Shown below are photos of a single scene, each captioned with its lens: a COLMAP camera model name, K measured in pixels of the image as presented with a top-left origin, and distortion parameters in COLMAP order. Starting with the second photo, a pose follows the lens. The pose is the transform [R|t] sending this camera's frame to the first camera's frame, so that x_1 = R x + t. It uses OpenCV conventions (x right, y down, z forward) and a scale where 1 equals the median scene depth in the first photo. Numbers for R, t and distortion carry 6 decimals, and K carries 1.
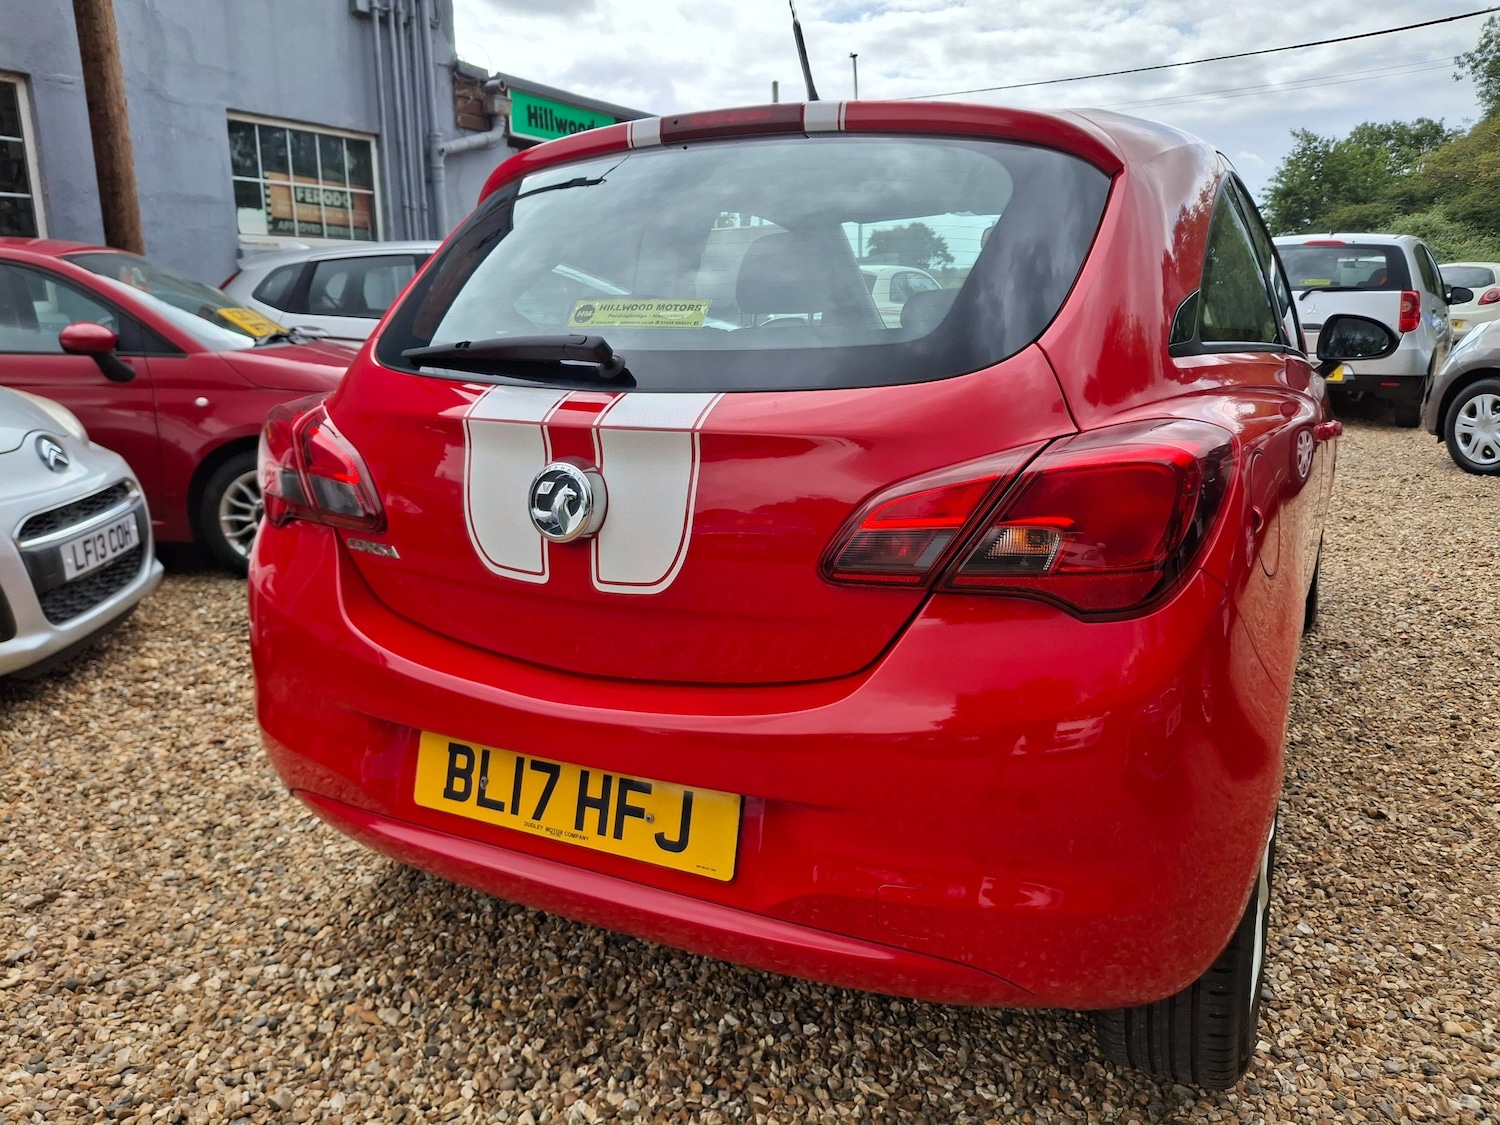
lens RADIAL K [[1164.7, 0, 723.9], [0, 1164.7, 544.4], [0, 0, 1]] dist [0.021740, -0.039500]
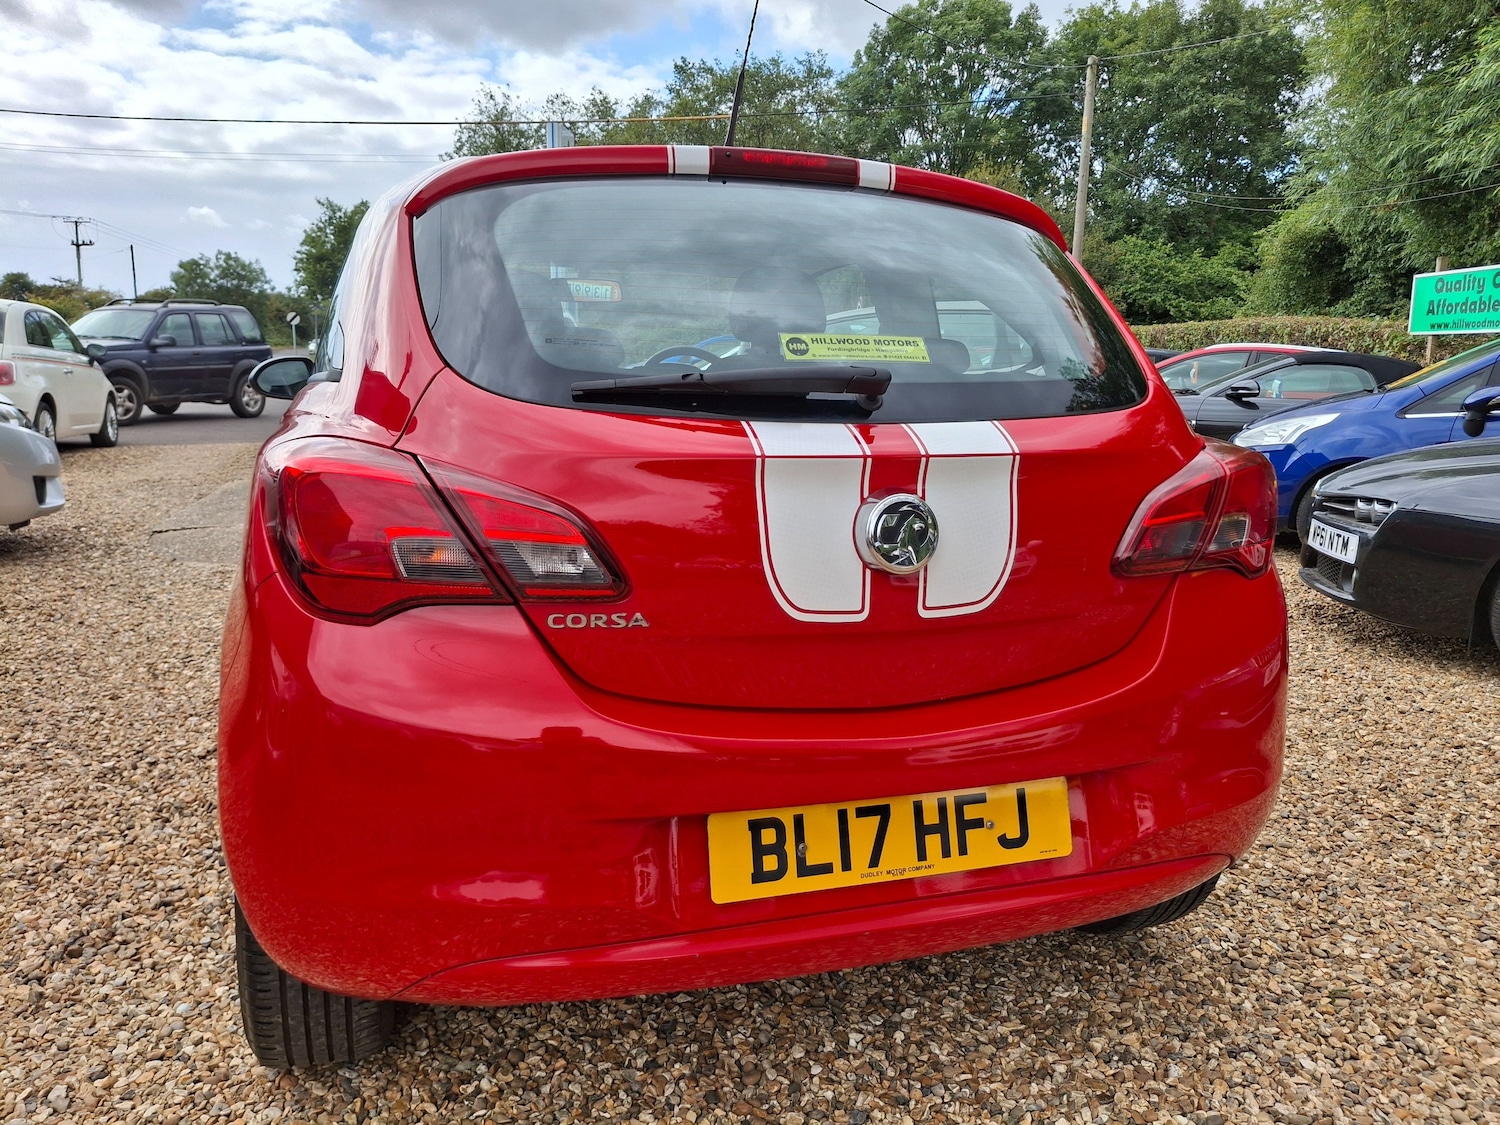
lens RADIAL K [[1164.7, 0, 758.1], [0, 1164.7, 558.9], [0, 0, 1]] dist [0.021740, -0.039500]
pose [[0.673573, -0.097677, 0.732638, -0.692037], [0.124292, 0.992083, 0.017995, -0.034892], [-0.728595, 0.078940, 0.680380, 0.300839]]
